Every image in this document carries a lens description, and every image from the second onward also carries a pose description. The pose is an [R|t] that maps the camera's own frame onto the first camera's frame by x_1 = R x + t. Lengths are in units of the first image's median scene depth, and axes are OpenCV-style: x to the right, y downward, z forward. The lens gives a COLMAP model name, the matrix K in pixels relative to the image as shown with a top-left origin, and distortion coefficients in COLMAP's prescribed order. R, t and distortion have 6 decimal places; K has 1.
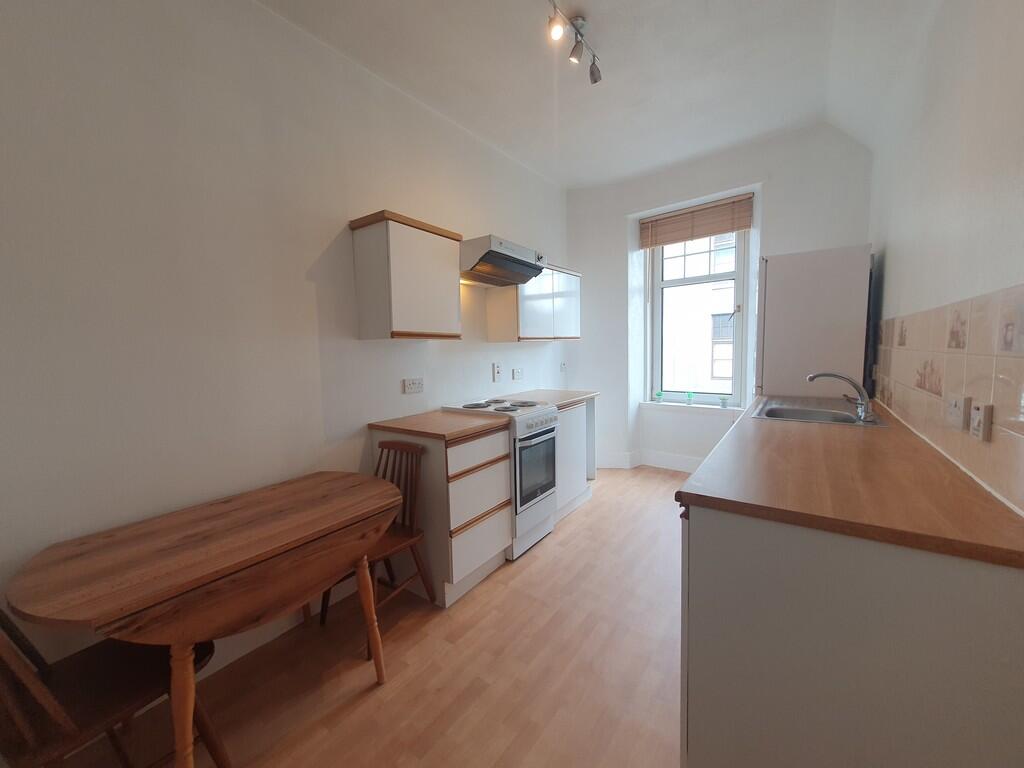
lens RADIAL K [[400.5, 0, 514.9], [0, 400.5, 384.4], [0, 0, 1]] dist [0.000038, 0.000007]
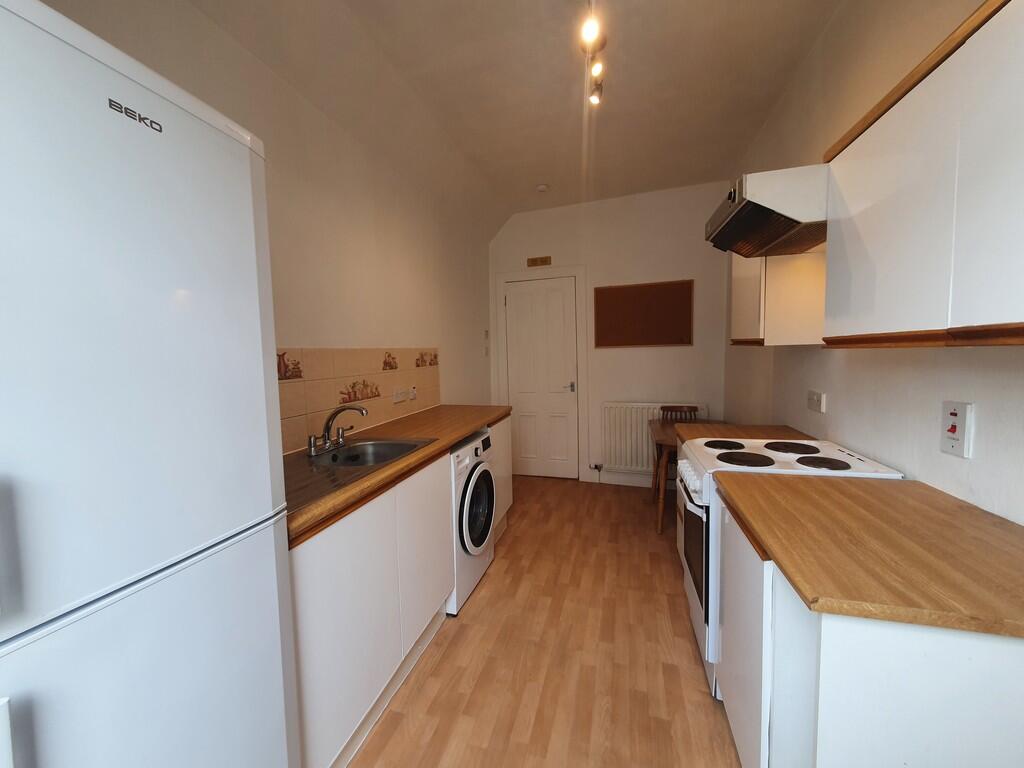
lens RADIAL K [[400.5, 0, 514.9], [0, 400.5, 384.4], [0, 0, 1]] dist [0.000038, 0.000007]
pose [[-0.935971, 0.073749, -0.344266, 0.896967], [0.016411, 0.985891, 0.166580, -0.266710], [0.351694, 0.150264, -0.923976, 2.398130]]
